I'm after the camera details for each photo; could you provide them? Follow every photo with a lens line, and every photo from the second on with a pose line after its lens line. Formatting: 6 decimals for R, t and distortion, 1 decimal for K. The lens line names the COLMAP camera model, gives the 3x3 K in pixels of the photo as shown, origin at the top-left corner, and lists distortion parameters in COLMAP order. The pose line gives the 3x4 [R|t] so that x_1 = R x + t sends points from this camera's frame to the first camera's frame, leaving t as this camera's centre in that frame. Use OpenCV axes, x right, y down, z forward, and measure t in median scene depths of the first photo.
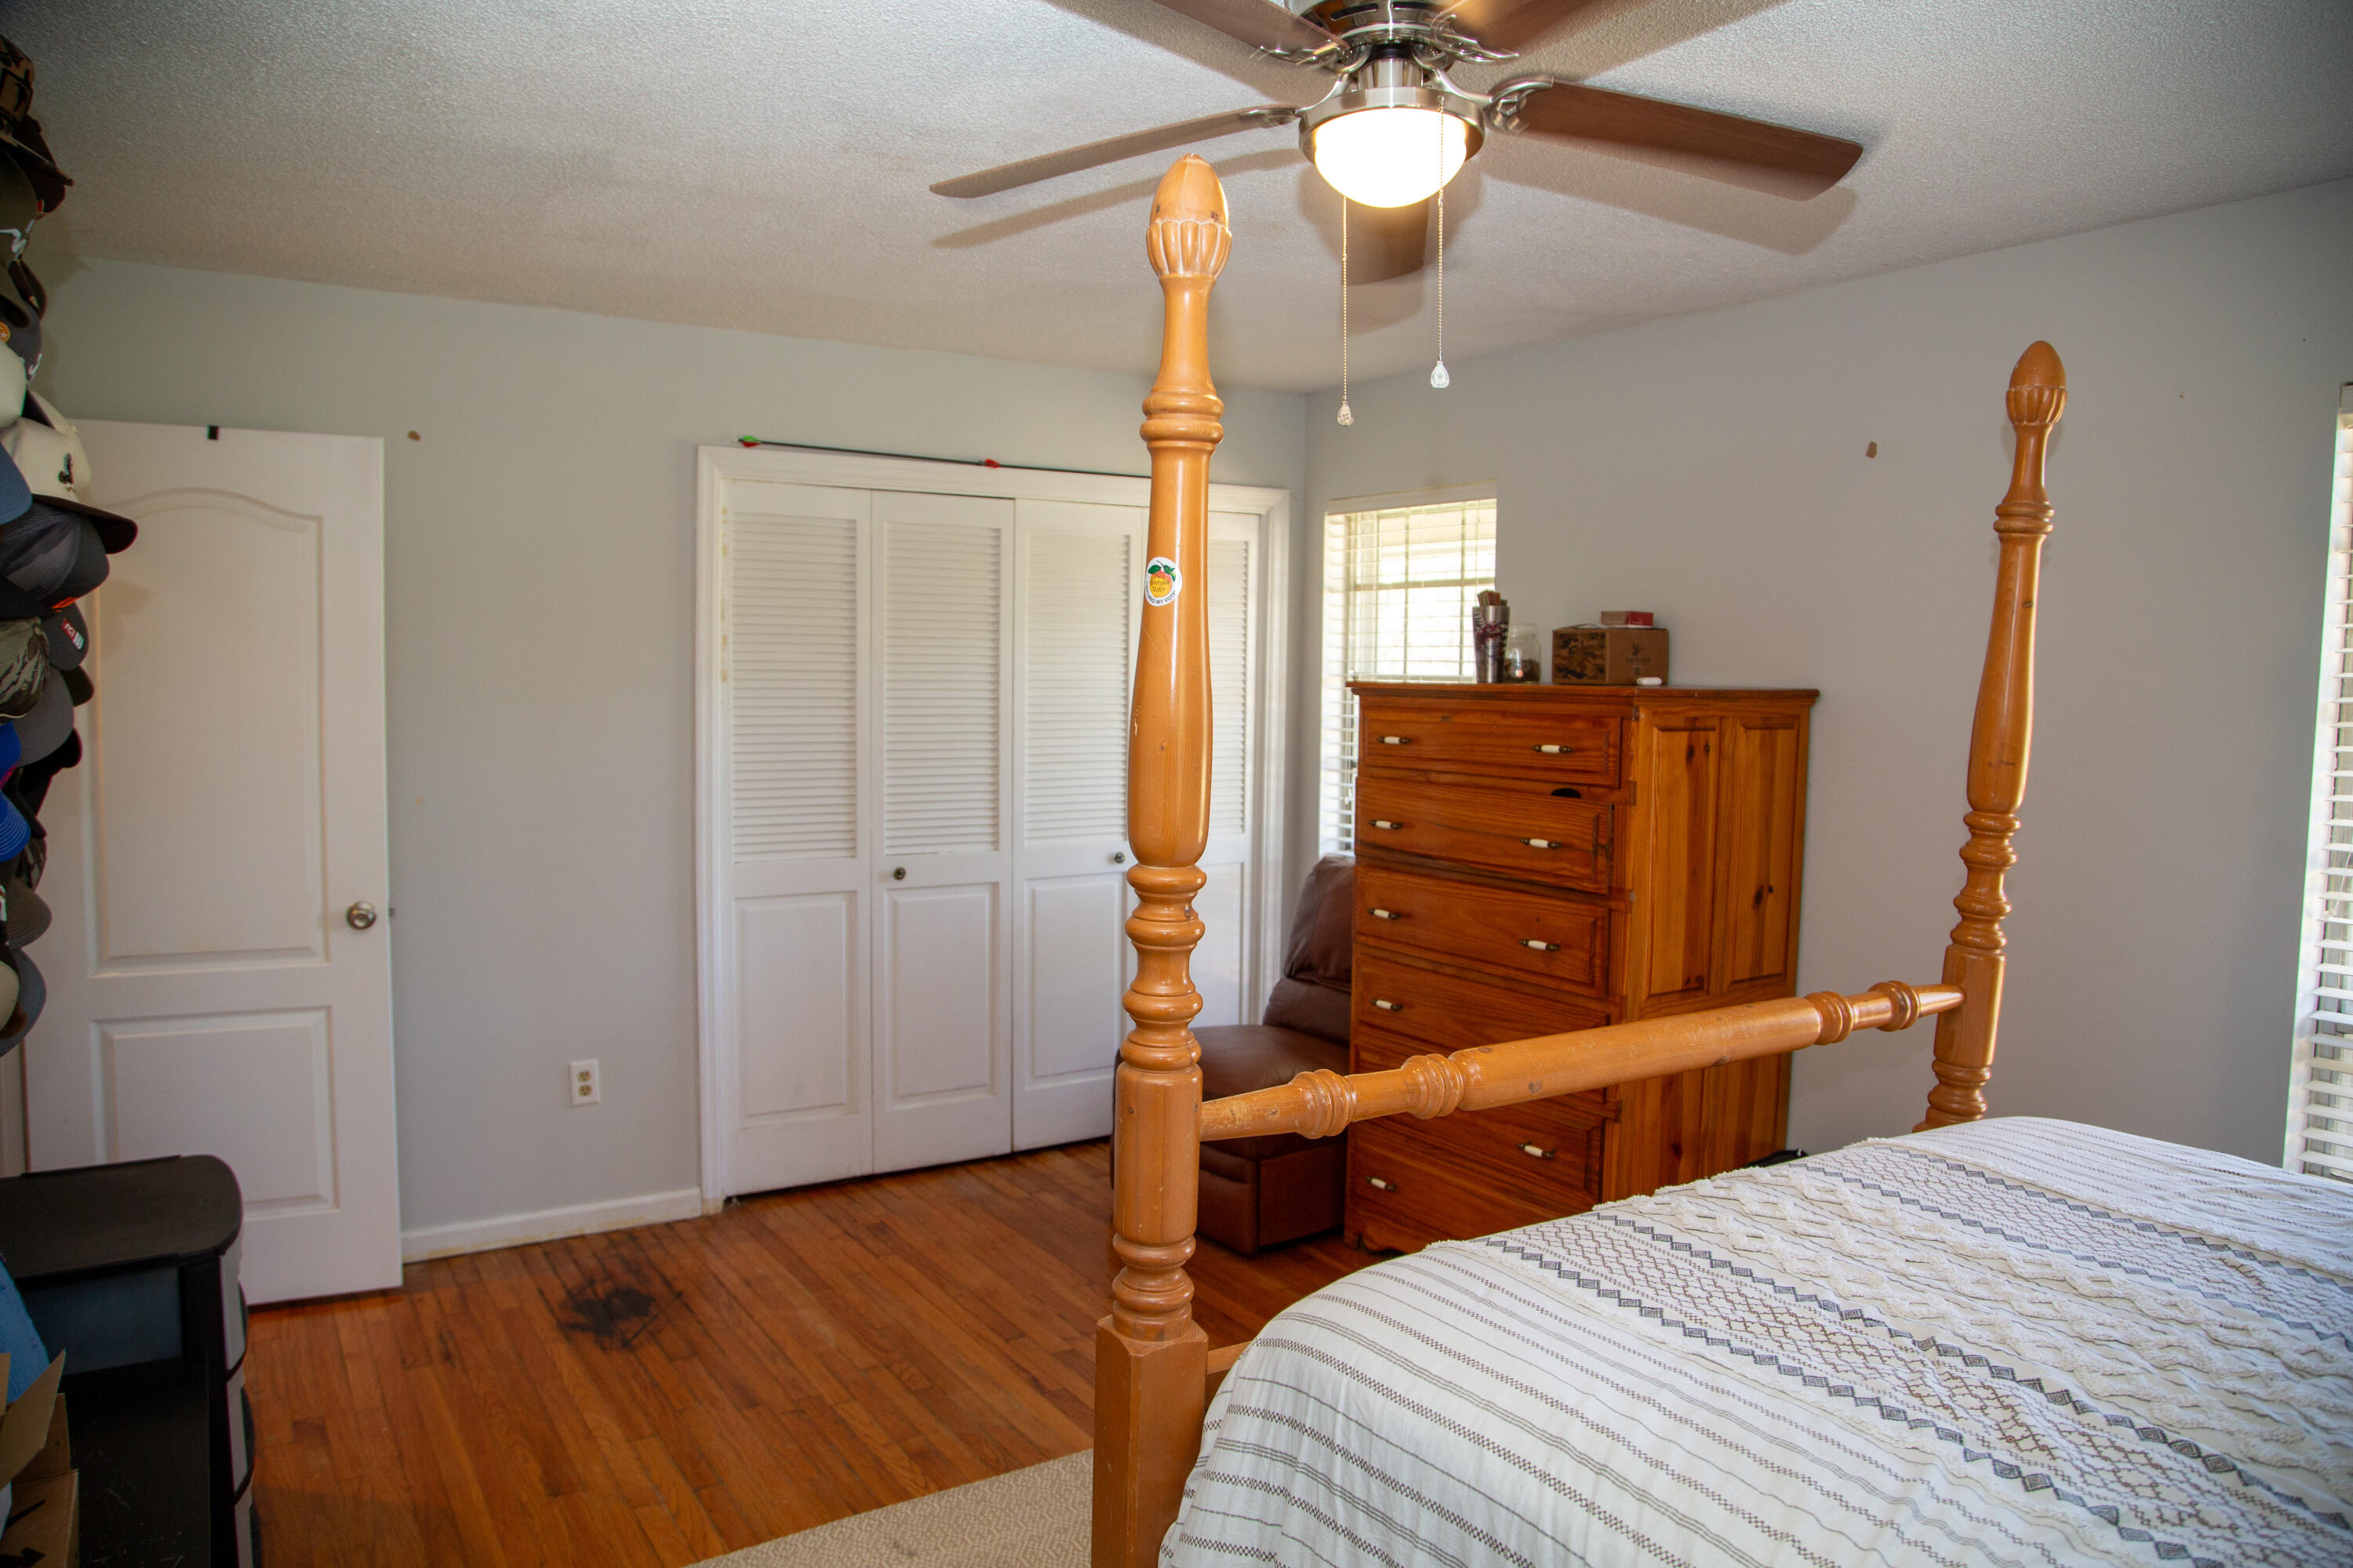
lens RADIAL K [[1599.1, 0, 1176.5], [0, 1599.1, 784.0], [0, 0, 1]] dist [-0.117723, 0.001132]
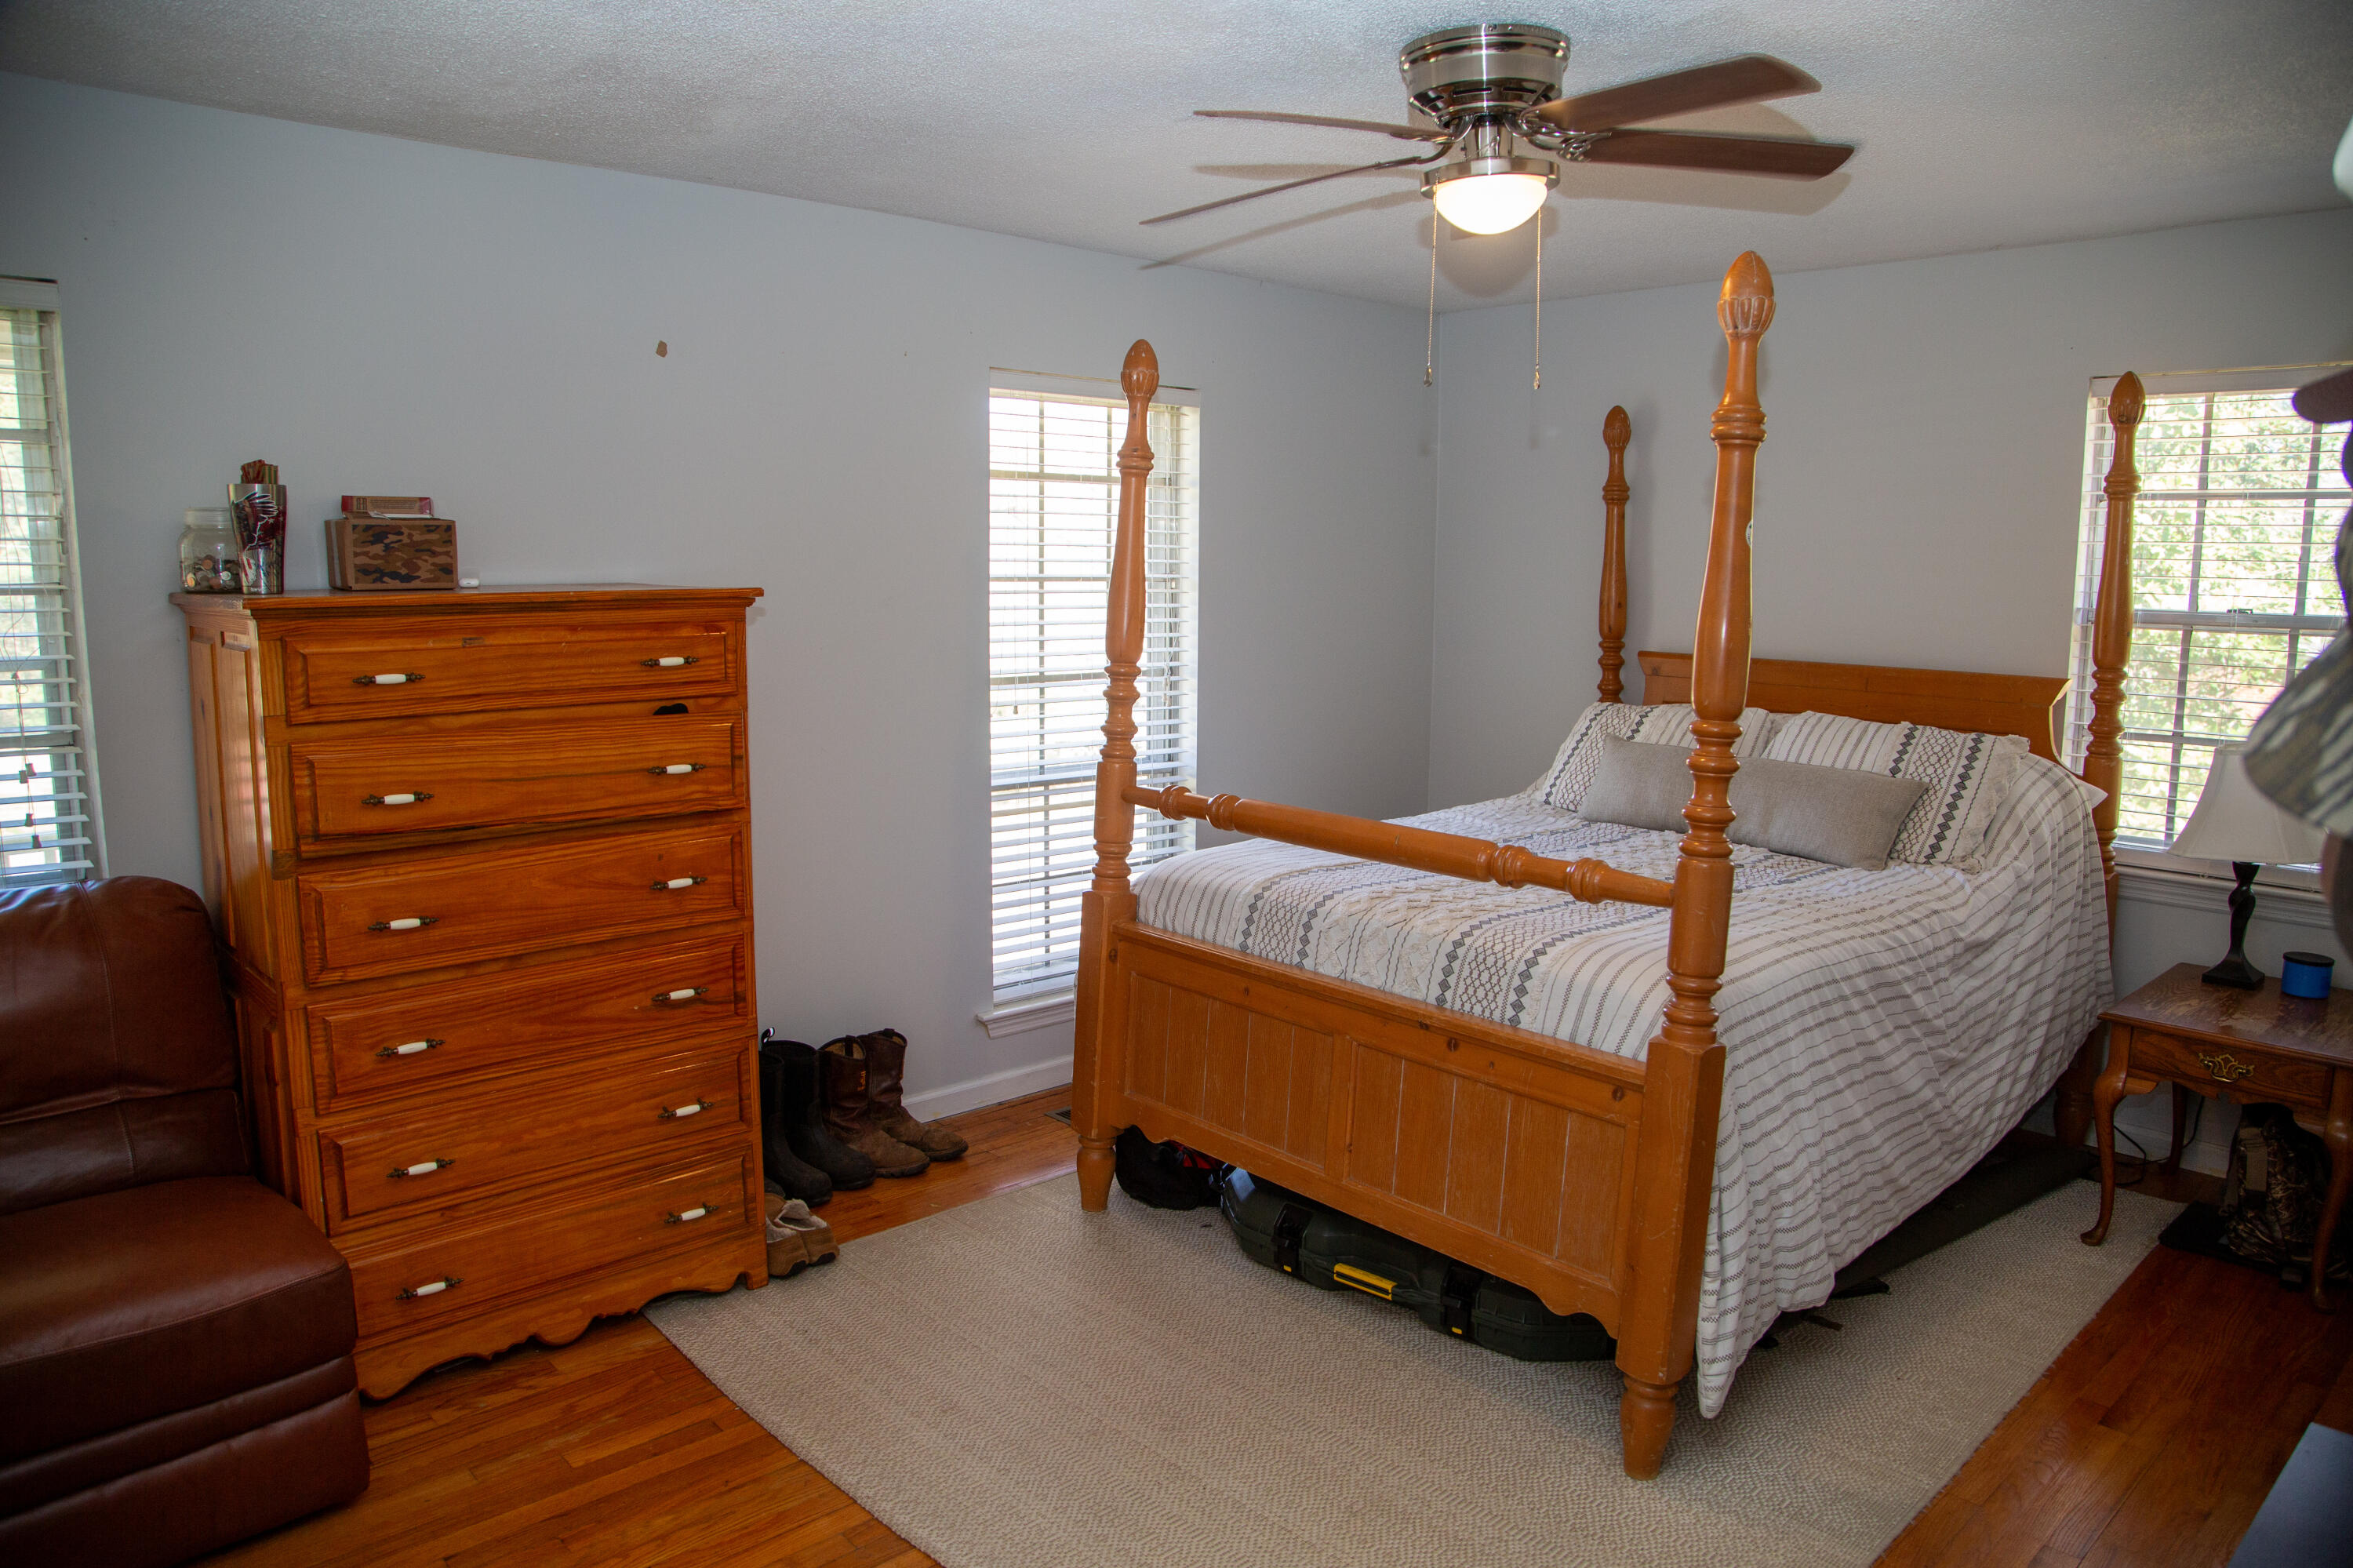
lens RADIAL K [[1526.0, 0, 1176.5], [0, 1526.0, 784.0], [0, 0, 1]] dist [0.021664, 0.000363]
pose [[-0.160594, -0.155780, 0.974650, -0.628905], [0.073441, 0.982843, 0.169190, -0.075875], [-0.984284, 0.098750, -0.146399, 0.819072]]
